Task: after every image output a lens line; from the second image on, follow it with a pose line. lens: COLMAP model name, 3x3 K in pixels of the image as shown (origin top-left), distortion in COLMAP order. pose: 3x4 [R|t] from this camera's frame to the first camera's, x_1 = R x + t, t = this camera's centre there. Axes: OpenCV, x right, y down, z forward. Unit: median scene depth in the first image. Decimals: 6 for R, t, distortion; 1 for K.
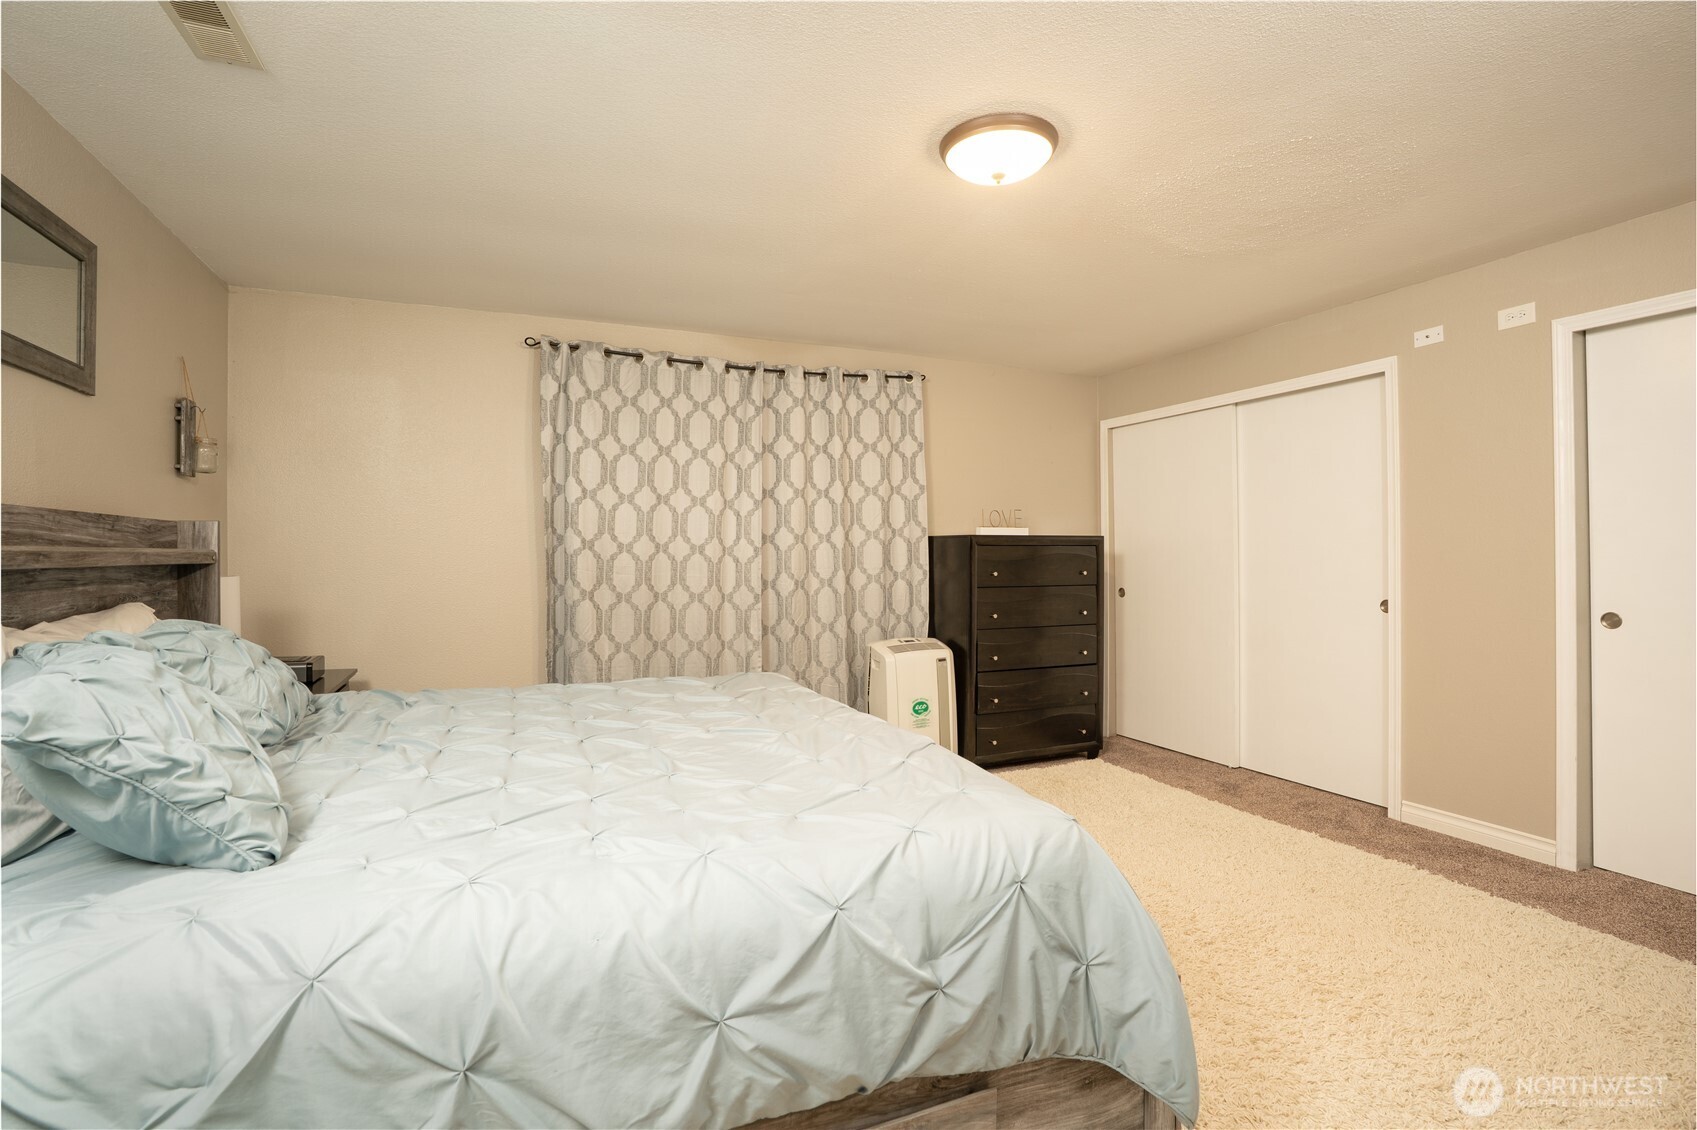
lens RADIAL K [[785.6, 0, 839.3], [0, 785.6, 553.1], [0, 0, 1]] dist [-0.061026, 0.022490]
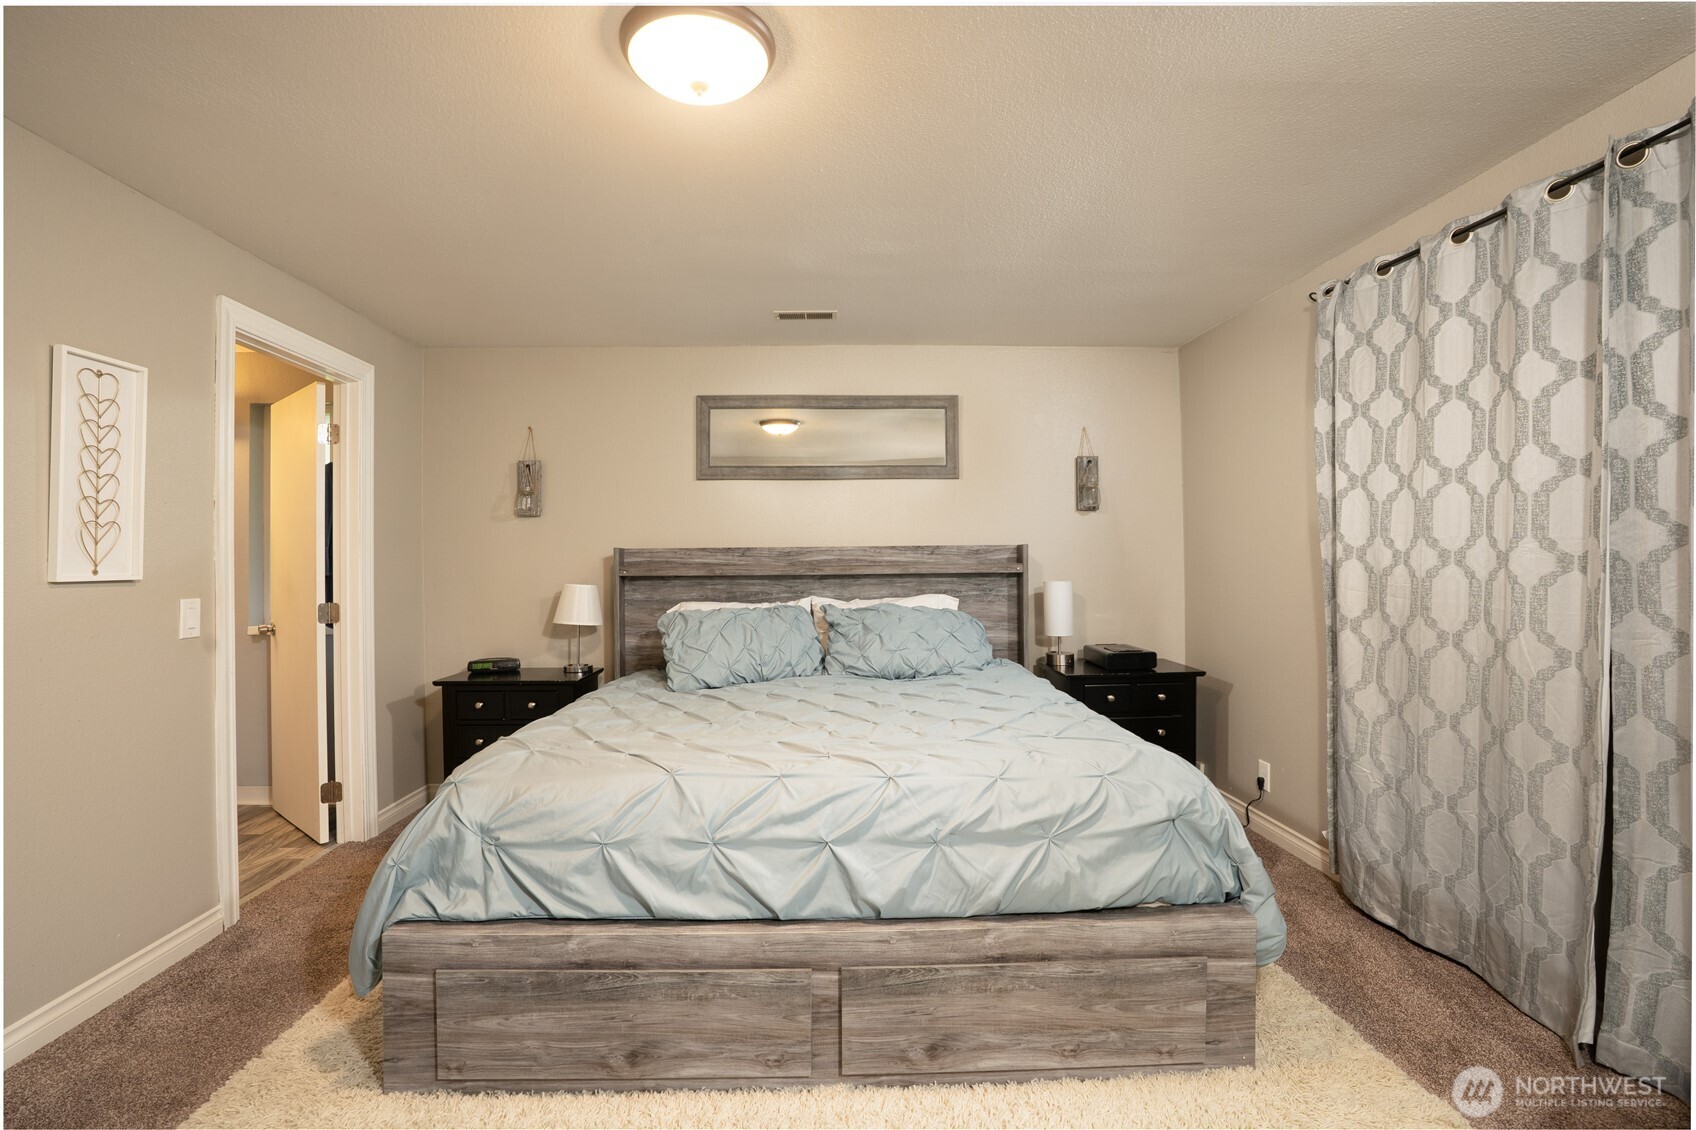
lens RADIAL K [[785.2, 0, 838.8], [0, 785.2, 553.1], [0, 0, 1]] dist [-0.061026, 0.022490]
pose [[-0.336264, -0.009656, -0.941718, 0.498522], [0.011510, 0.999831, -0.014362, -0.004826], [0.941697, -0.015669, -0.336096, 0.791366]]
